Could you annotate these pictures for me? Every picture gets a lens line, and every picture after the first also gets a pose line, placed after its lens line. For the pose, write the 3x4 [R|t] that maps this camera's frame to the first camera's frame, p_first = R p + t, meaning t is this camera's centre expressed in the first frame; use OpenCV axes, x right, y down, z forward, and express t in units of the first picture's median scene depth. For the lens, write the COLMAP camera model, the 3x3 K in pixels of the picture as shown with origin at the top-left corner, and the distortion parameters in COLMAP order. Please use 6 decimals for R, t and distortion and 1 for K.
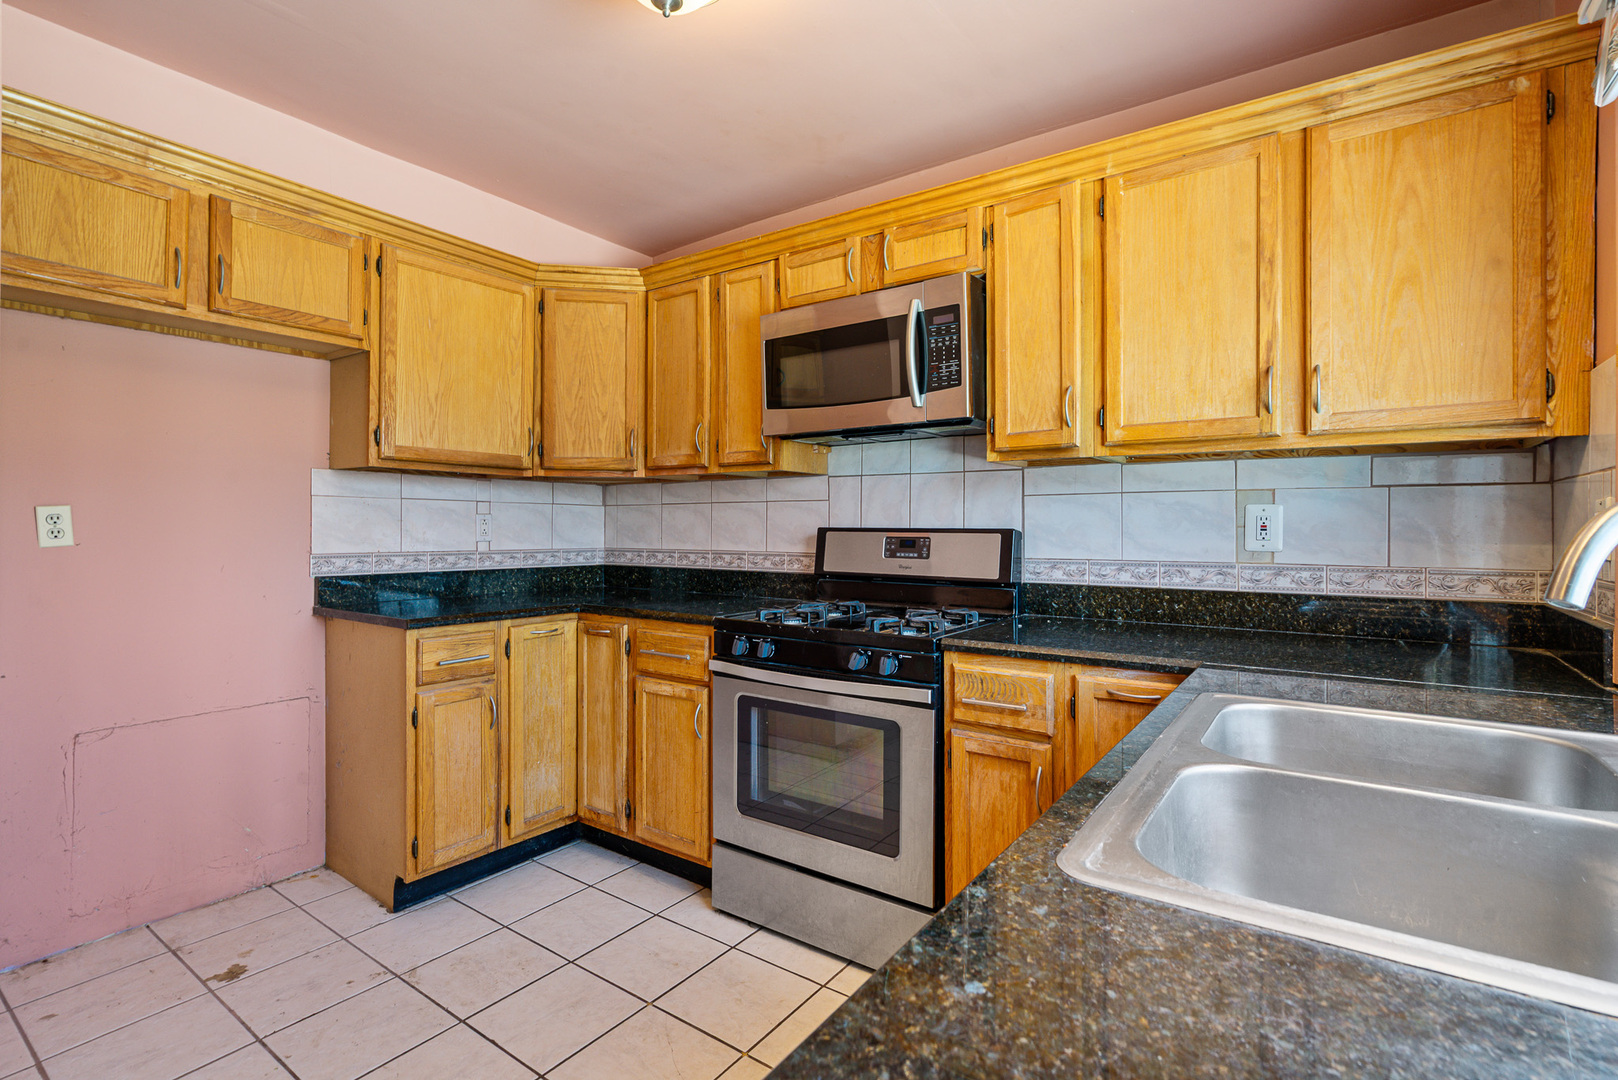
lens RADIAL K [[772.6, 0, 803.8], [0, 772.6, 522.6], [0, 0, 1]] dist [-0.000743, 0.000173]
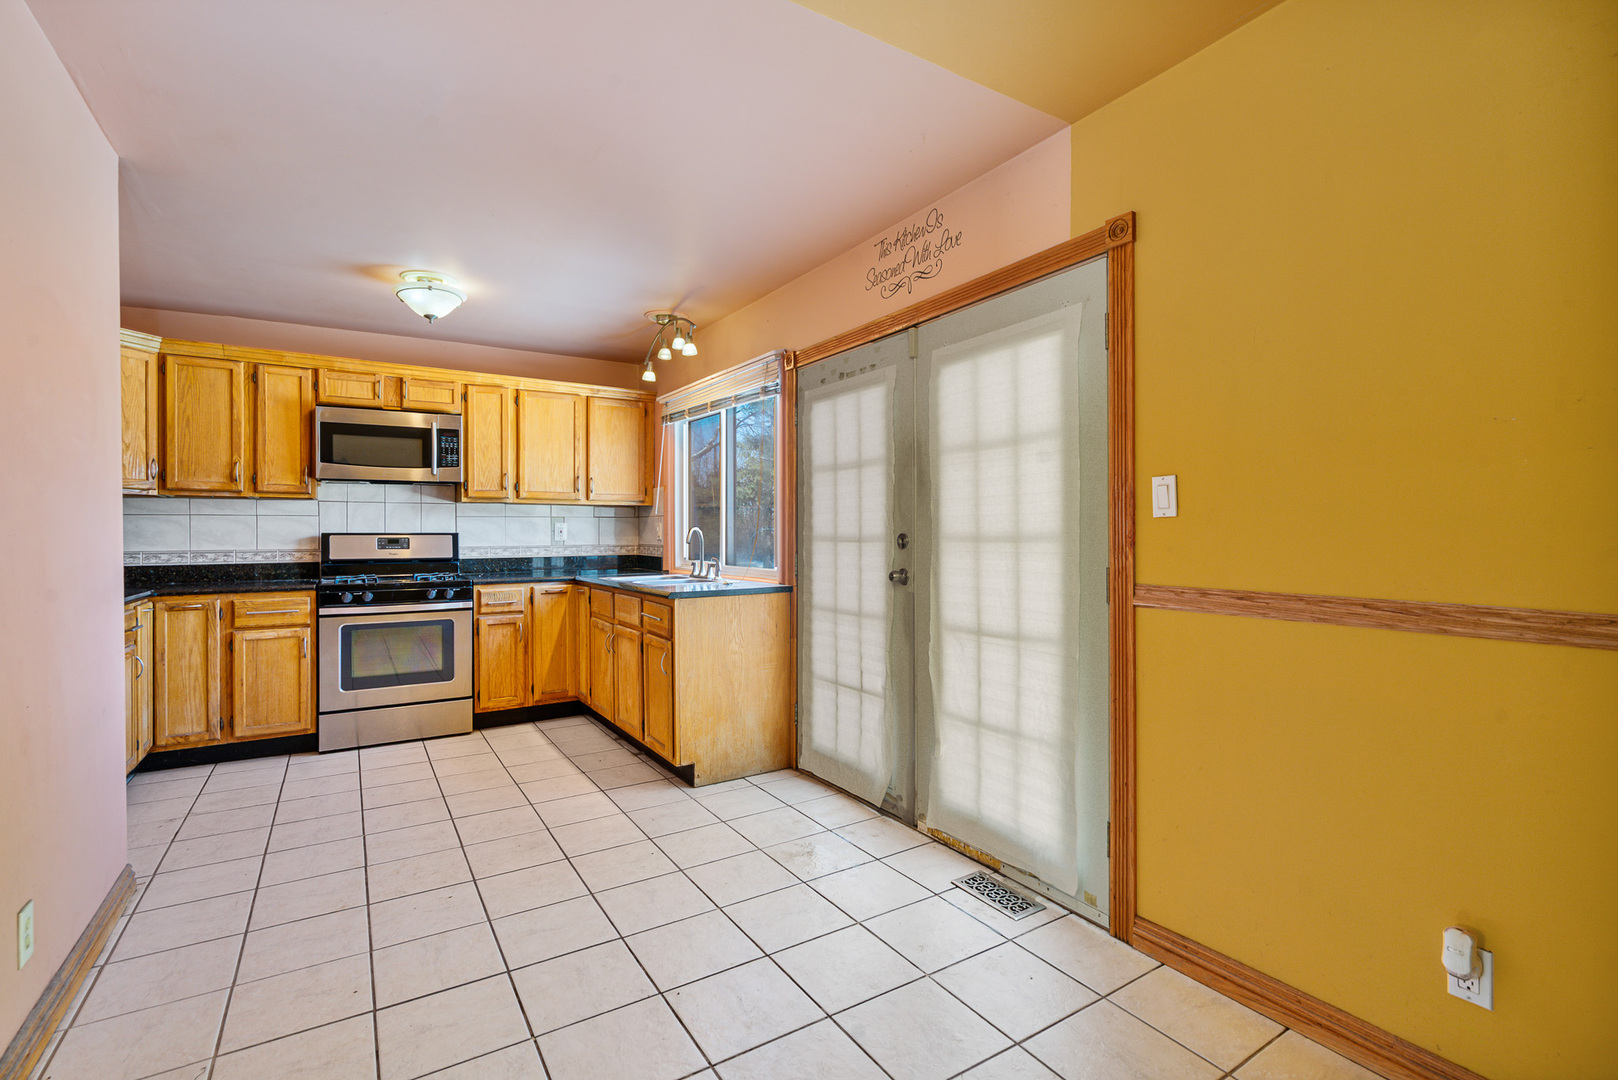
lens RADIAL K [[735.3, 0, 762.8], [0, 735.3, 534.6], [0, 0, 1]] dist [-0.001435, 0.000476]
pose [[0.441207, -0.006583, 0.897381, -1.123960], [-0.000973, 0.999969, 0.007814, -0.003469], [-0.897405, -0.004320, 0.441186, -0.600524]]
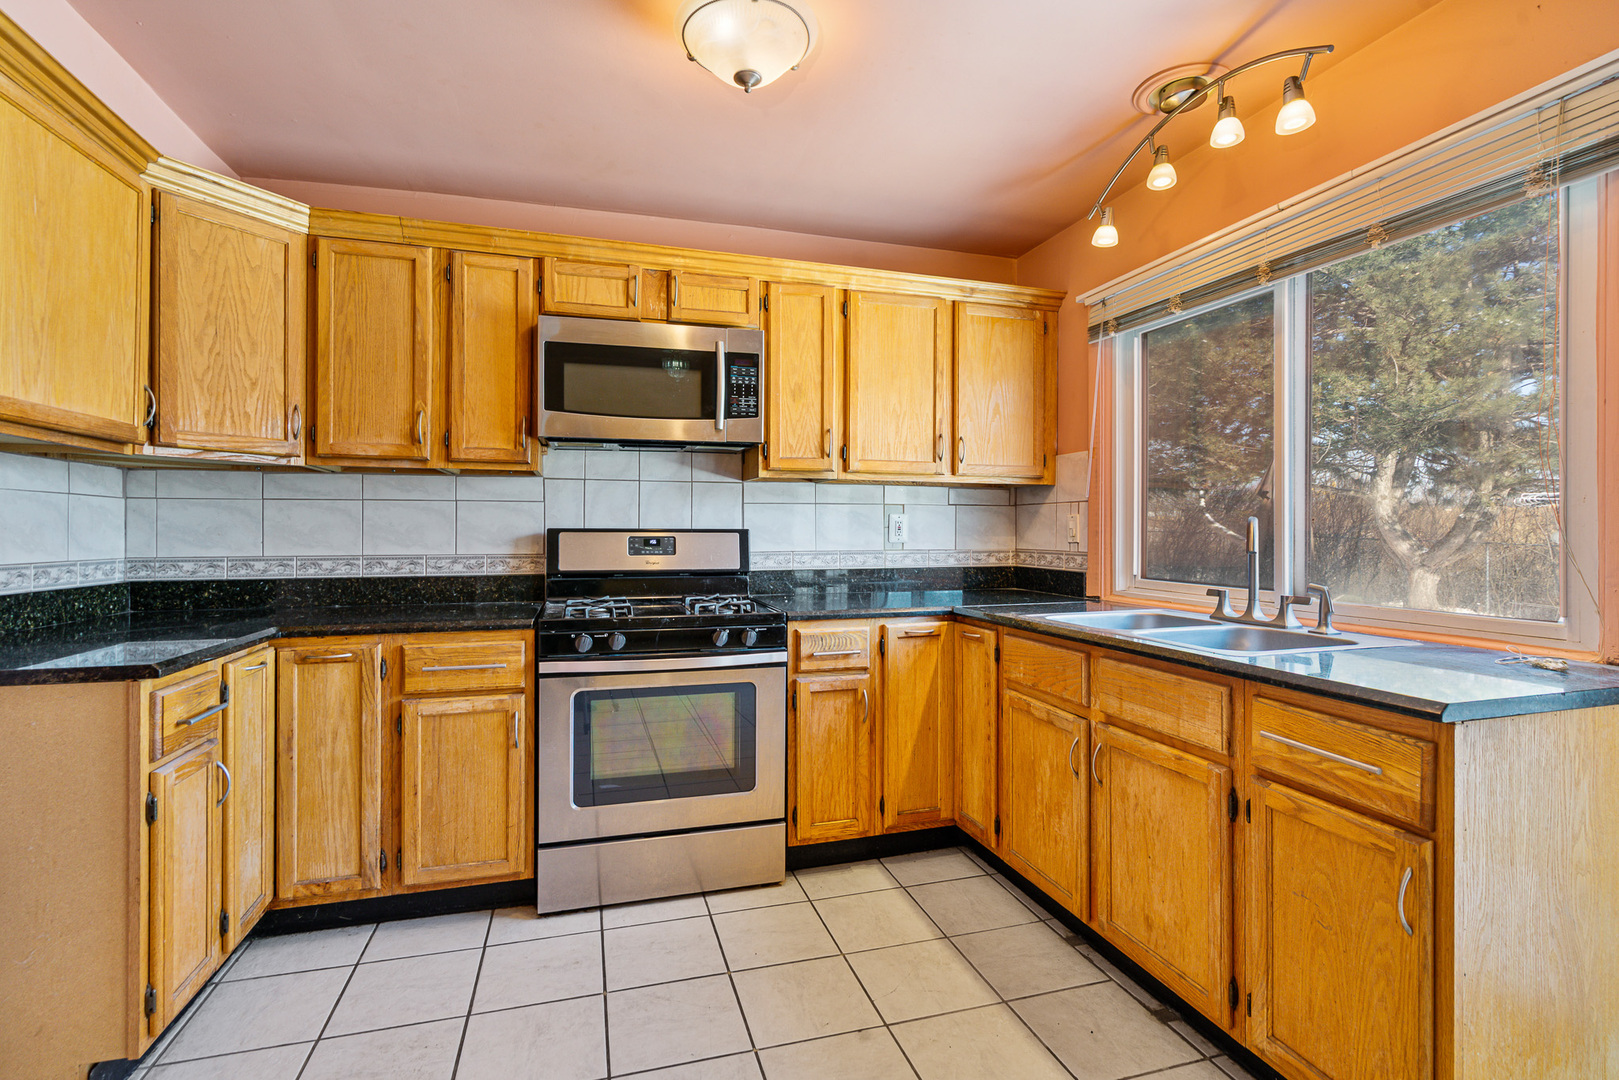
lens RADIAL K [[749.2, 0, 814.7], [0, 749.2, 527.2], [0, 0, 1]] dist [-0.003643, 0.000977]
pose [[0.622669, 0.001582, 0.782484, -0.626525], [-0.003700, 0.999993, 0.000923, 0.003184], [-0.782477, -0.003470, 0.622670, 0.131558]]
